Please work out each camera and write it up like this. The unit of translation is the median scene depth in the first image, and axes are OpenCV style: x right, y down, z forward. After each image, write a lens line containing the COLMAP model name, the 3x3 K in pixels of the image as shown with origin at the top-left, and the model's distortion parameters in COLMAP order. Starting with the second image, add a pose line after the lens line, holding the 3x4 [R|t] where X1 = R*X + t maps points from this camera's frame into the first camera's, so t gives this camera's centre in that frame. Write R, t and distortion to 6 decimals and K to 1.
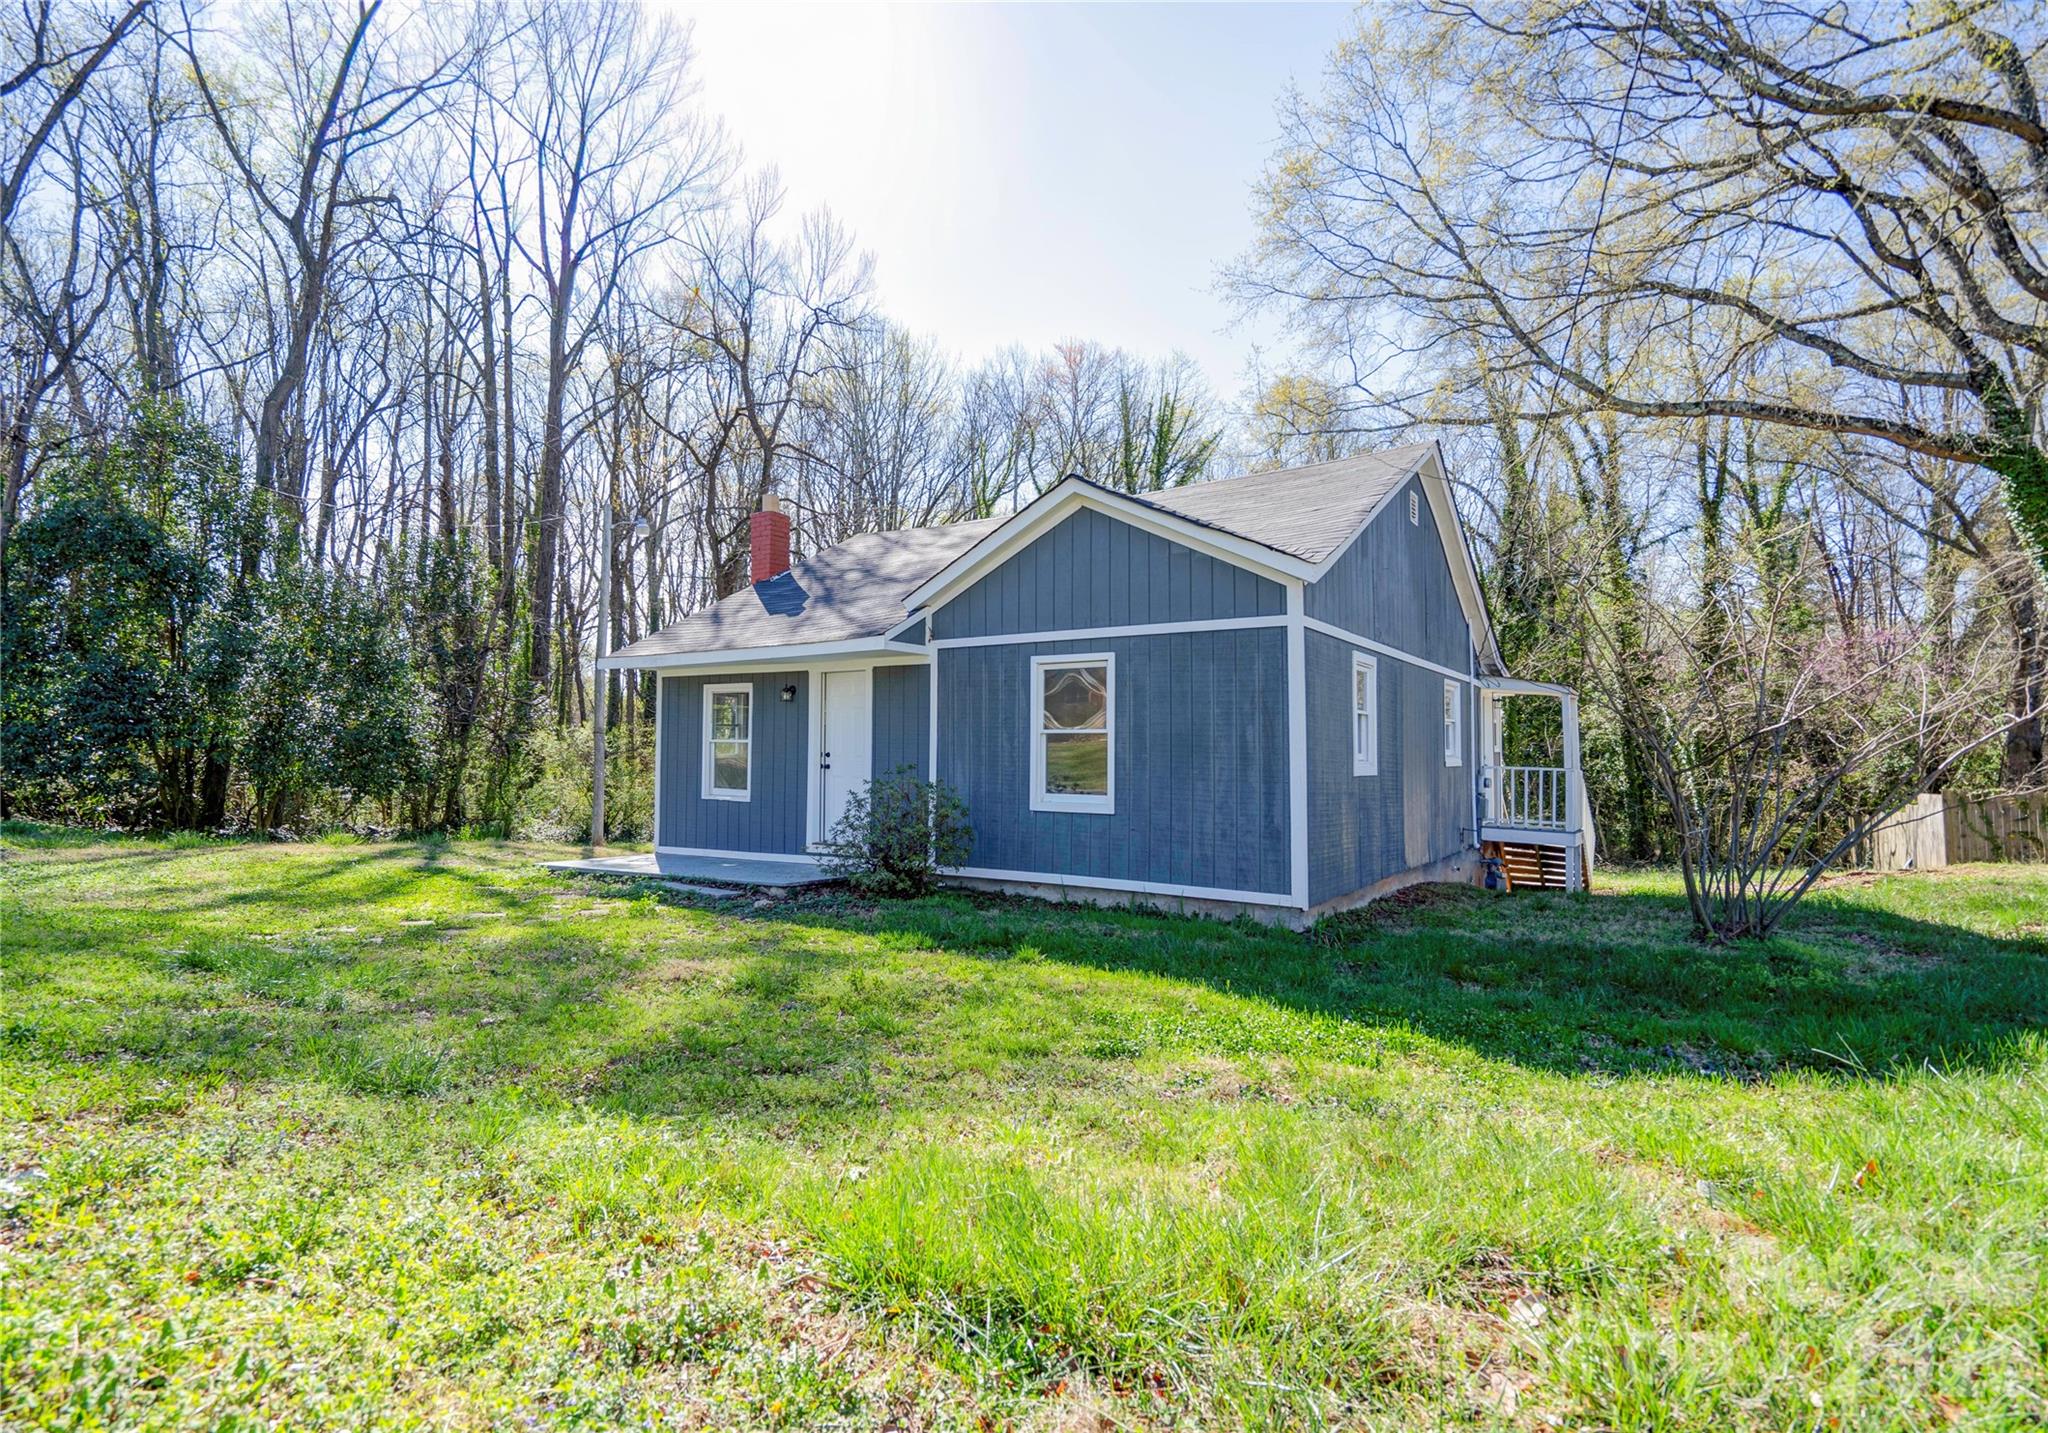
lens RADIAL K [[937.0, 0, 1024.0], [0, 937.0, 716.5], [0, 0, 1]] dist [0.002453, 0.000199]
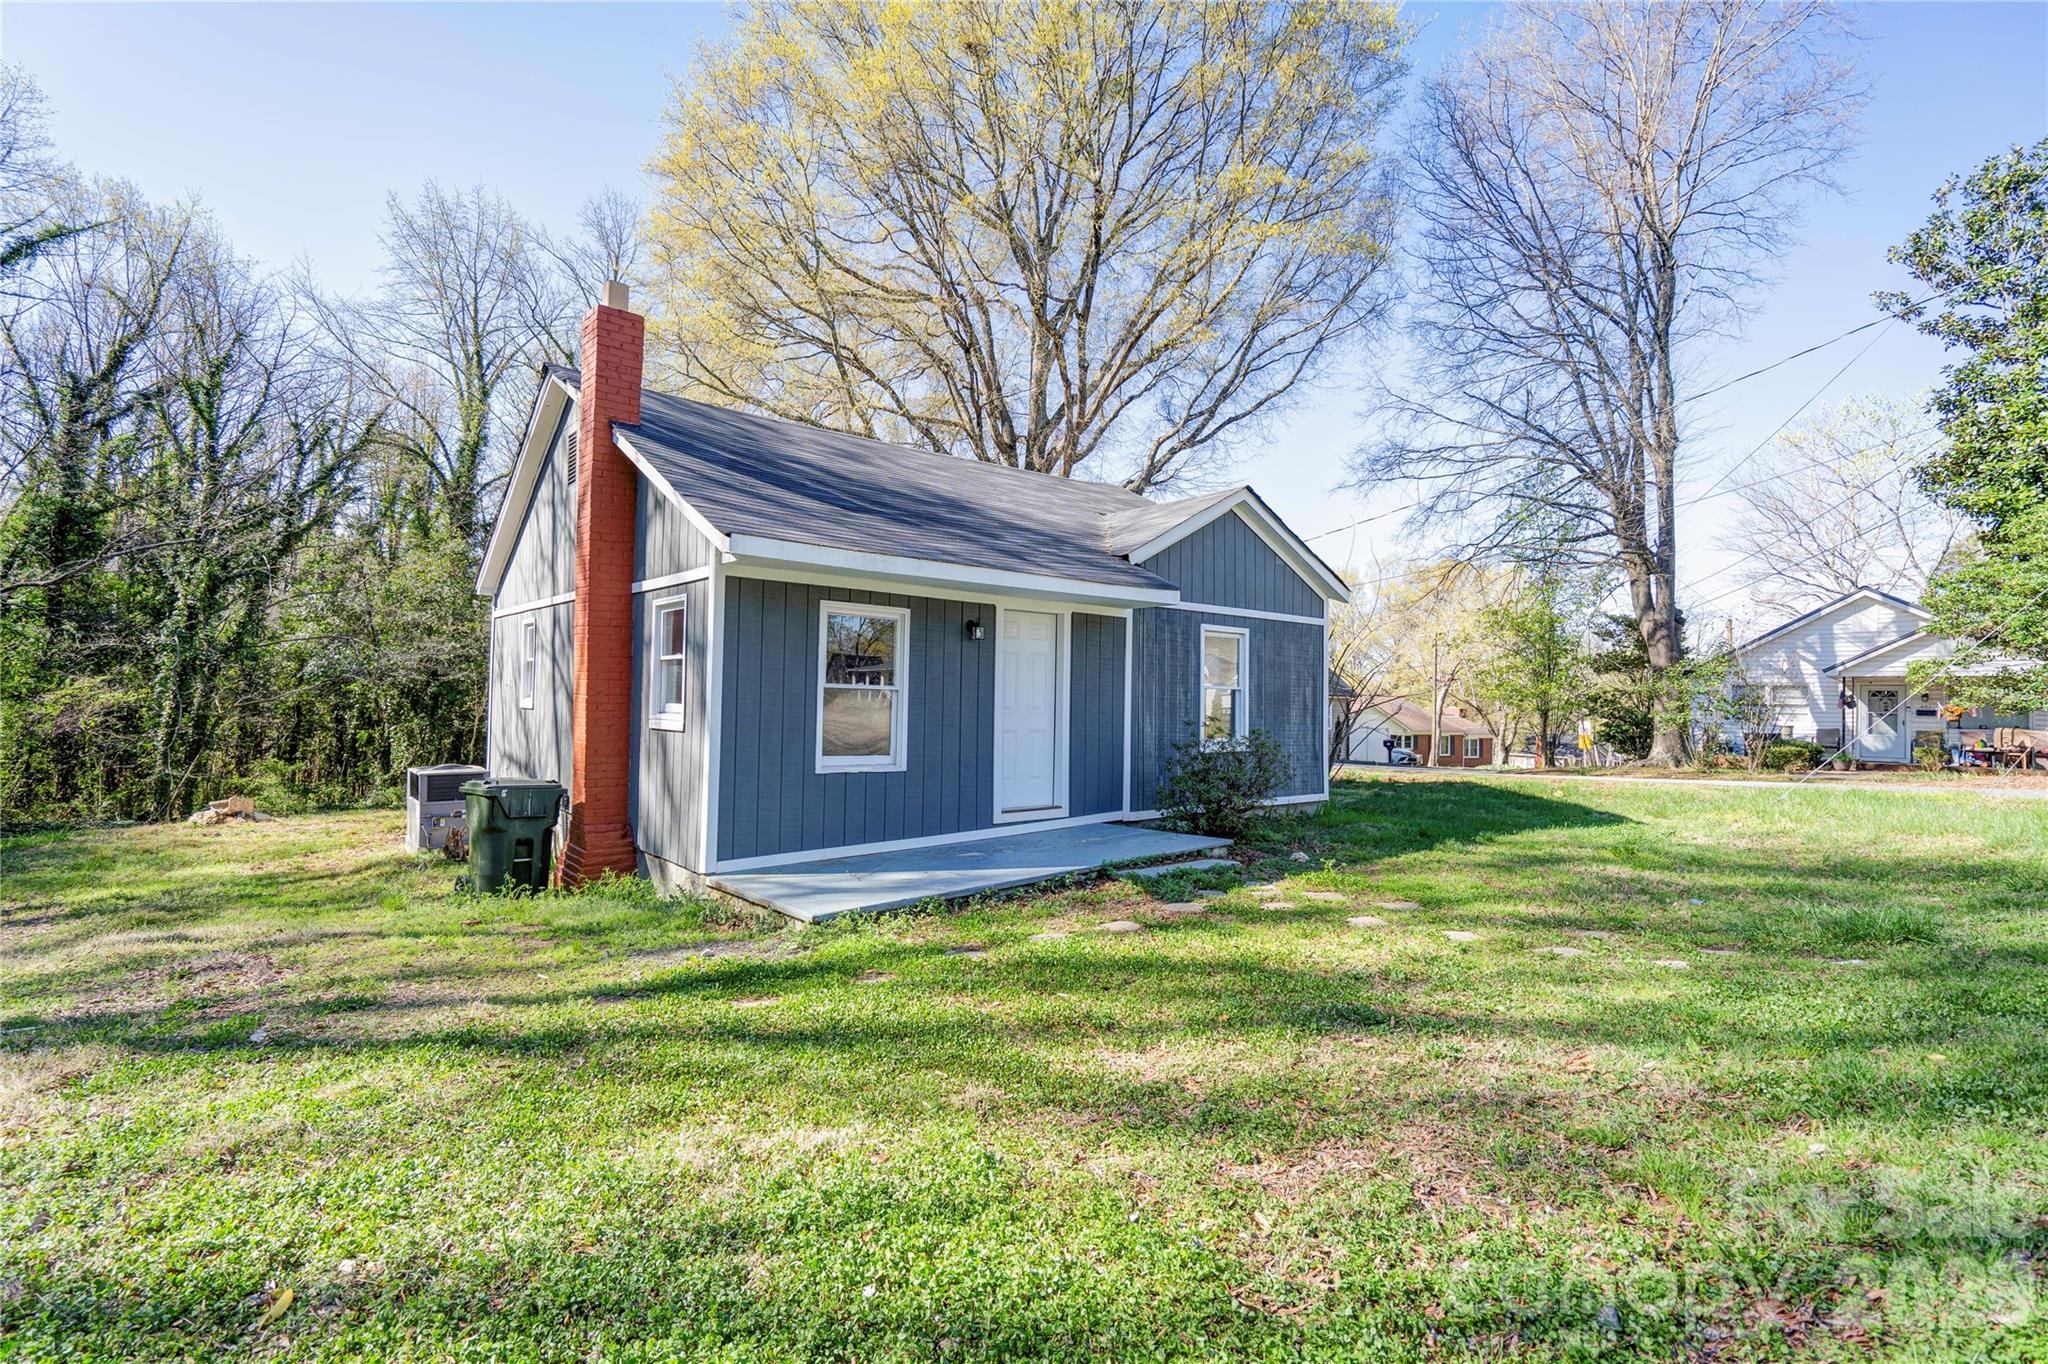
lens RADIAL K [[939.0, 0, 1010.4], [0, 939.0, 682.6], [0, 0, 1]] dist [-0.005321, 0.009235]
pose [[0.305110, 0.024184, 0.952010, -1.200761], [-0.036659, 0.999235, -0.013635, 0.035762], [-0.951611, -0.030740, 0.305763, 0.867136]]
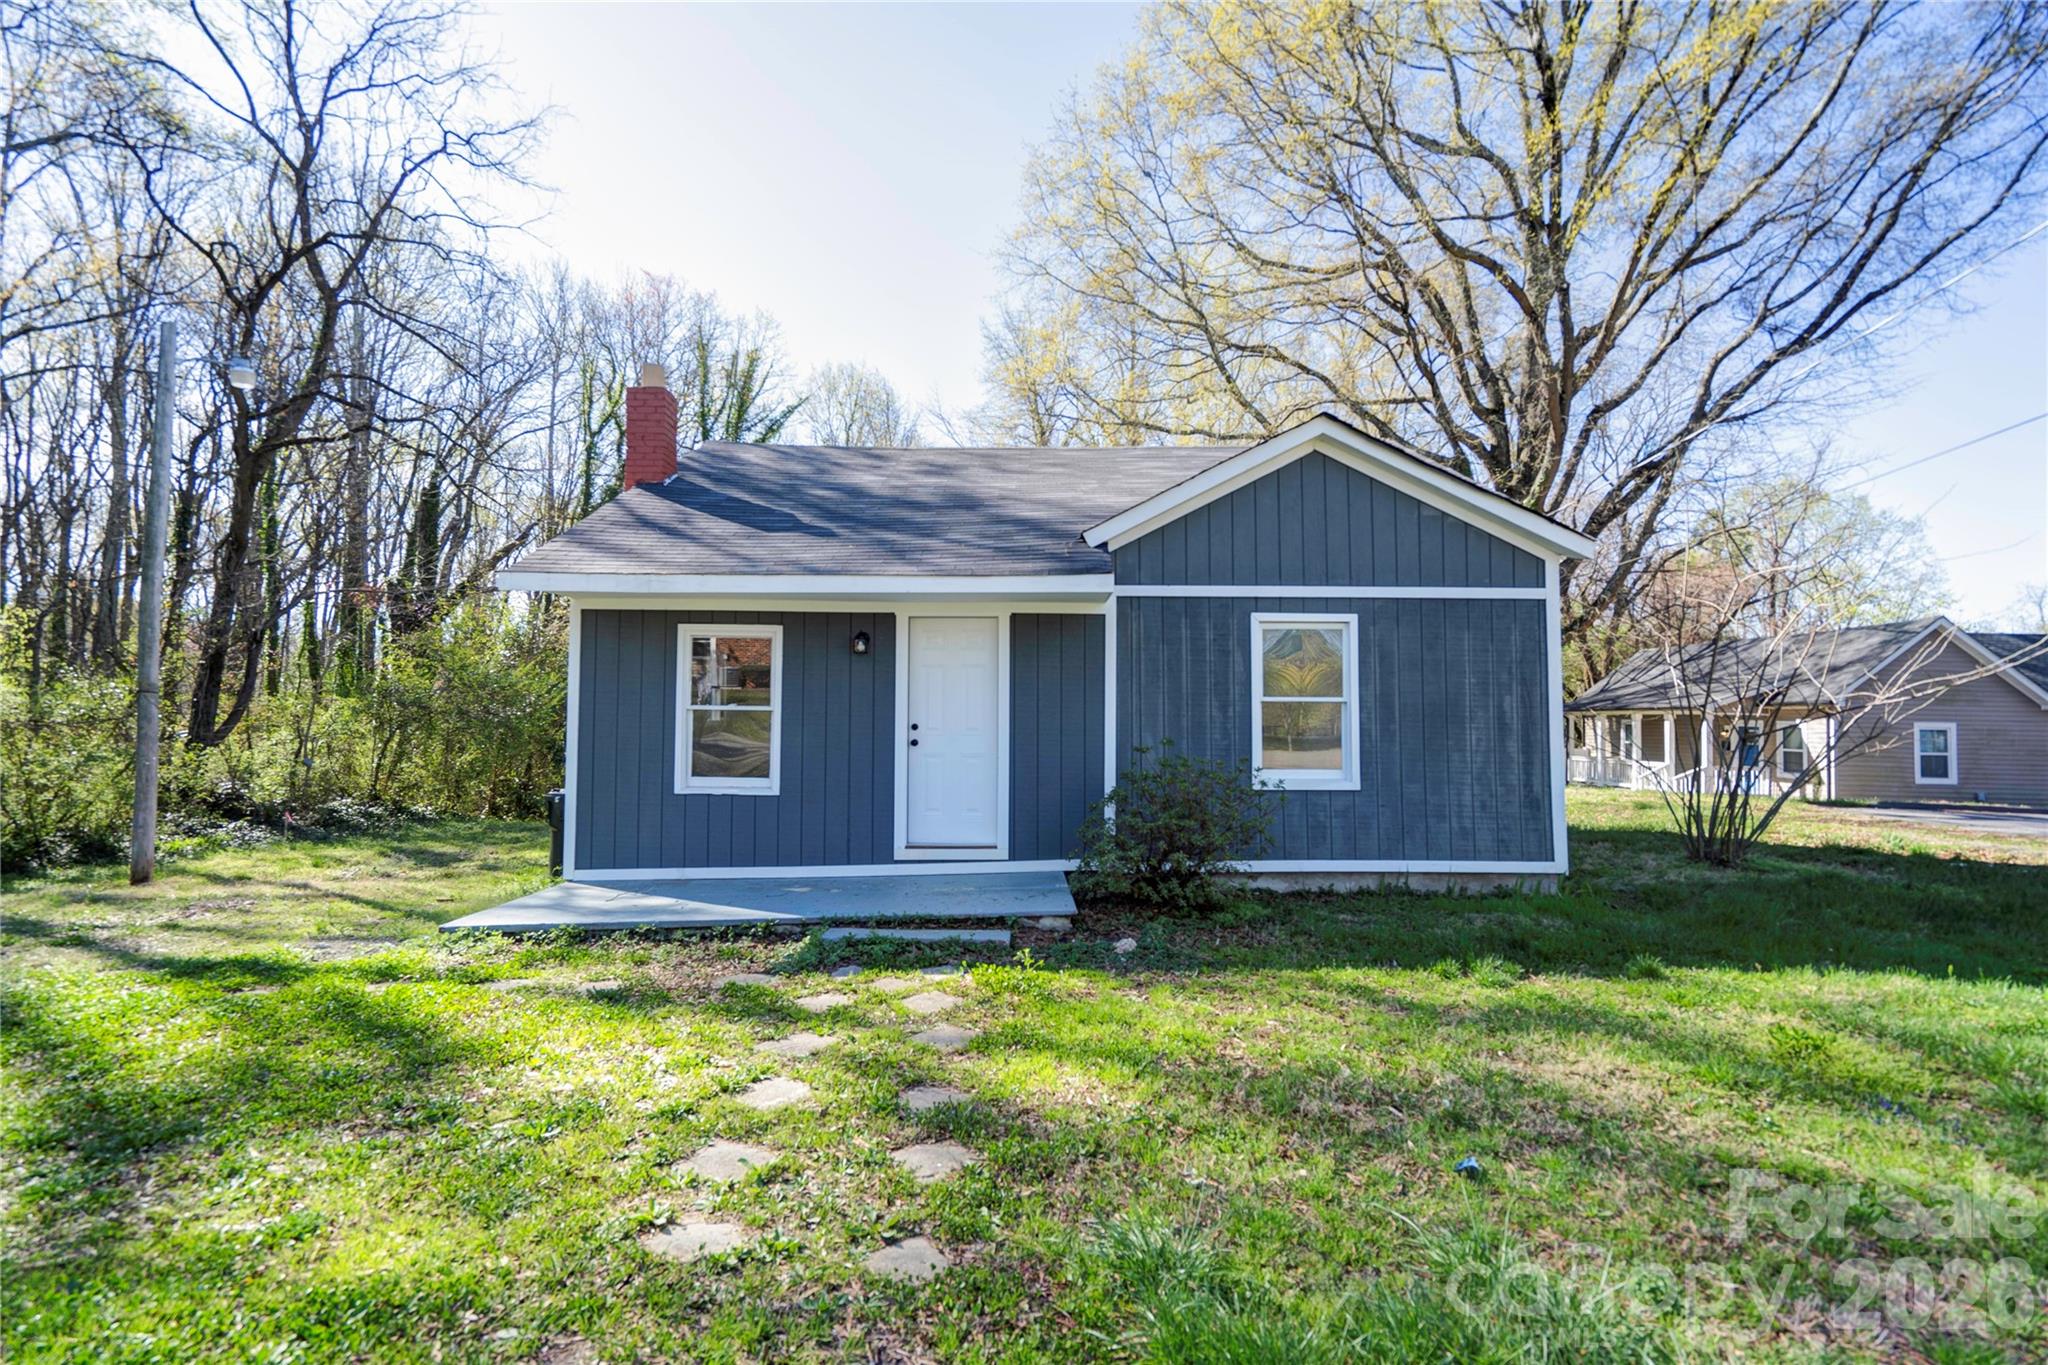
lens RADIAL K [[939.0, 0, 1010.4], [0, 939.0, 683.1], [0, 0, 1]] dist [-0.005321, 0.009235]
pose [[0.837035, 0.025914, 0.546535, -0.659968], [-0.018492, 0.999647, -0.019077, 0.021982], [-0.546837, 0.005862, 0.837219, 0.391484]]
